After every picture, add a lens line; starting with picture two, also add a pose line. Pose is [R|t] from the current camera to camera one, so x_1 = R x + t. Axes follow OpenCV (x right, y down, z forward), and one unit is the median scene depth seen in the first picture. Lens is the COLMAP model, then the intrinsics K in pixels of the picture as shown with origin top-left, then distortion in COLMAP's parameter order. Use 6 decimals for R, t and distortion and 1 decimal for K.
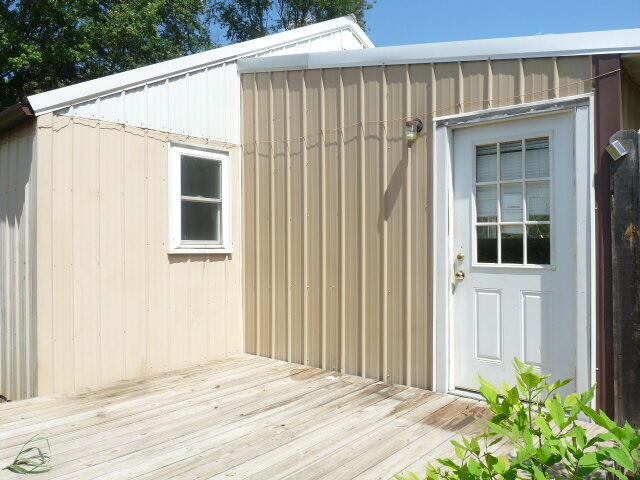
lens RADIAL K [[517.0, 0, 317.7], [0, 517.0, 240.7], [0, 0, 1]] dist [-0.001721, -0.053030]
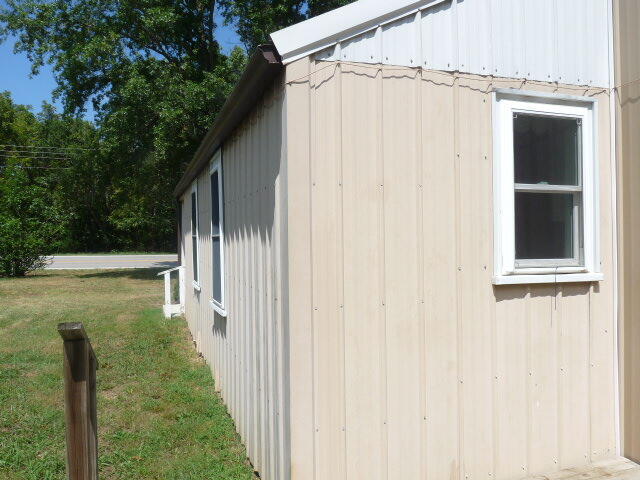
lens RADIAL K [[517.0, 0, 317.7], [0, 517.0, 240.7], [0, 0, 1]] dist [-0.001721, -0.053030]
pose [[0.868064, -0.002143, -0.496447, -0.169324], [0.011307, 0.999817, 0.015456, -0.034642], [0.496323, -0.019030, 0.867929, 0.389506]]
